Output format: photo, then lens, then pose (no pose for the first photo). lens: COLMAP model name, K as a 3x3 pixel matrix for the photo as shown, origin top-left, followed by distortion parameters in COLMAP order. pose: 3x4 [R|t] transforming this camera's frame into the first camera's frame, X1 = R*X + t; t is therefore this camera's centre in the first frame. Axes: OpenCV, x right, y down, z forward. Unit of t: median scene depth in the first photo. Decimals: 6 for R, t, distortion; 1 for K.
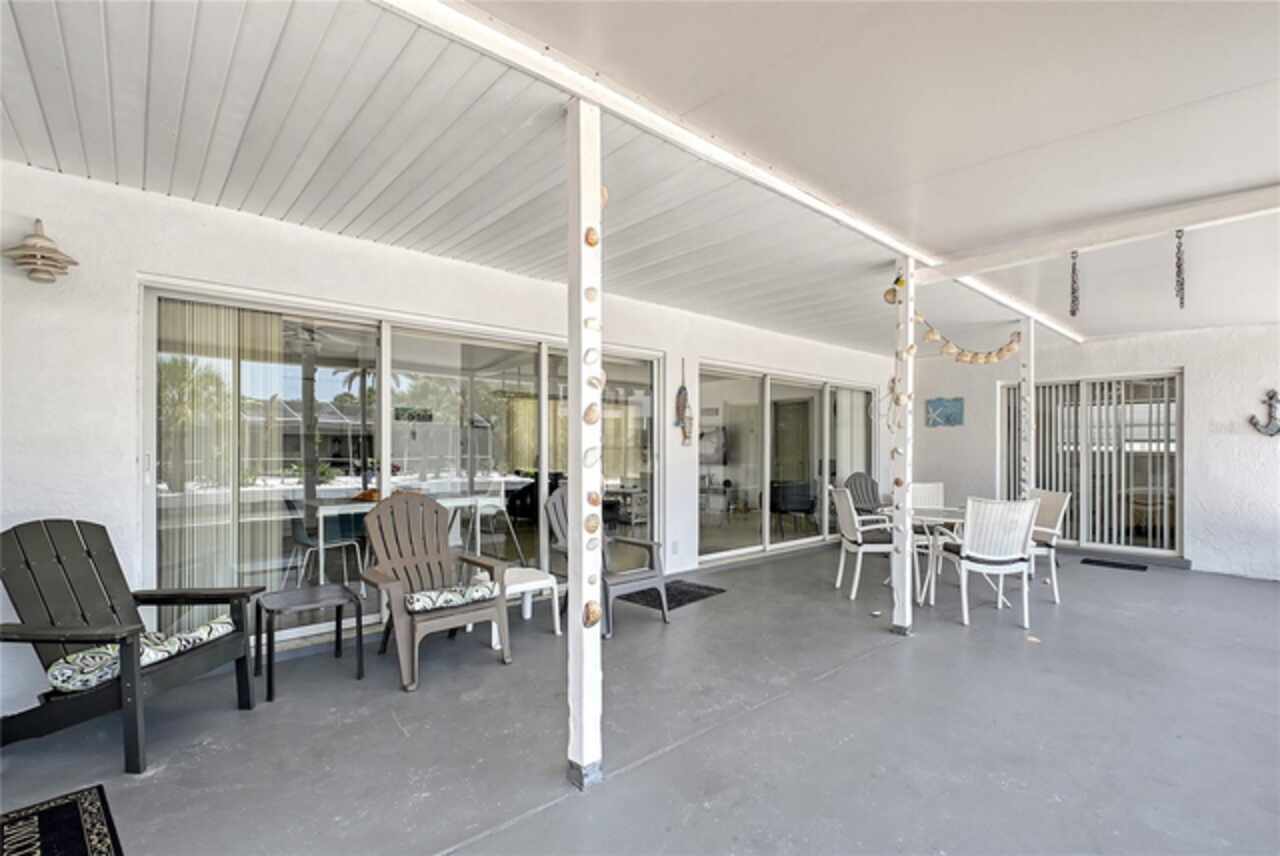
lens RADIAL K [[577.0, 0, 643.2], [0, 577.0, 435.0], [0, 0, 1]] dist [0.003282, 0.000185]
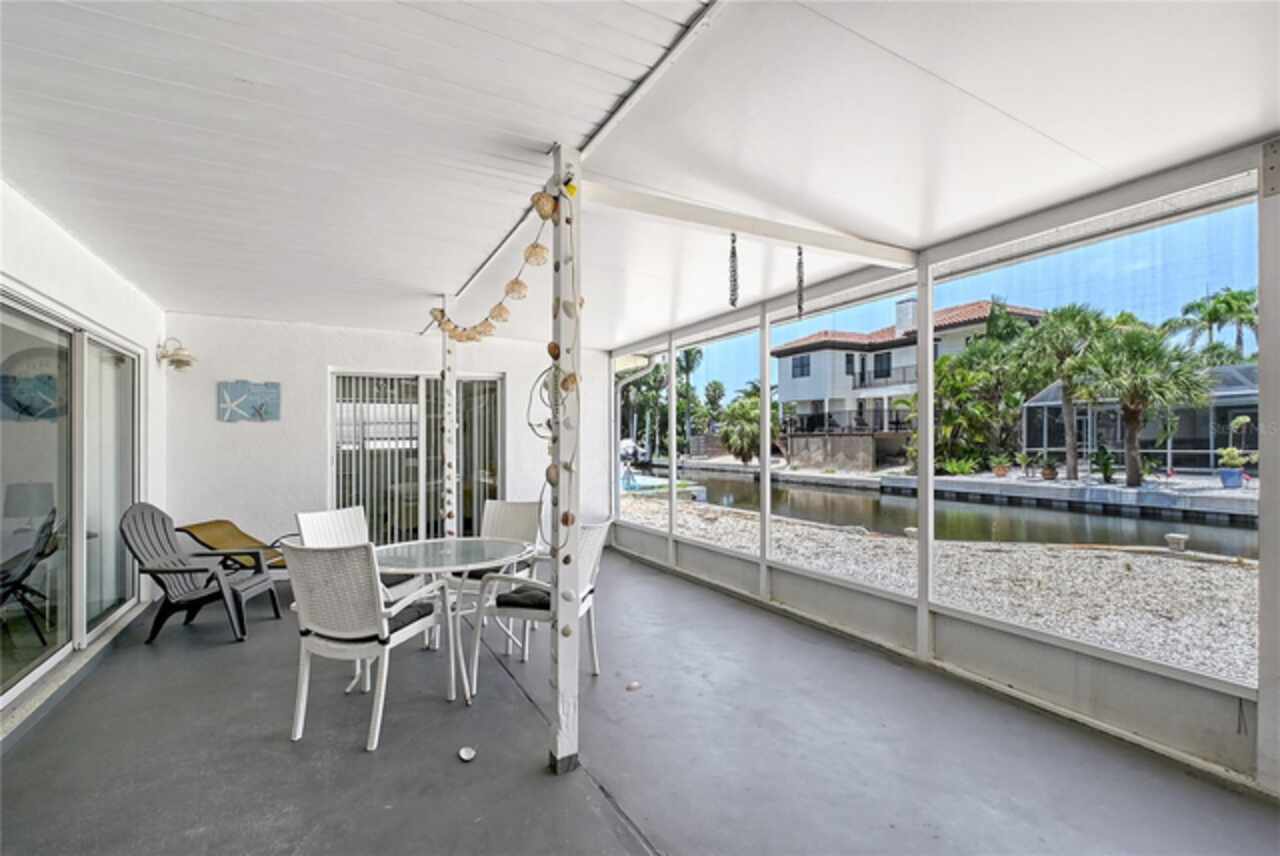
lens RADIAL K [[577.0, 0, 644.6], [0, 577.0, 430.3], [0, 0, 1]] dist [0.003282, 0.000185]
pose [[0.207080, 0.003417, 0.978318, -0.063090], [-0.003282, 0.999991, -0.002798, -0.004222], [-0.978318, -0.002632, 0.207089, 0.381372]]
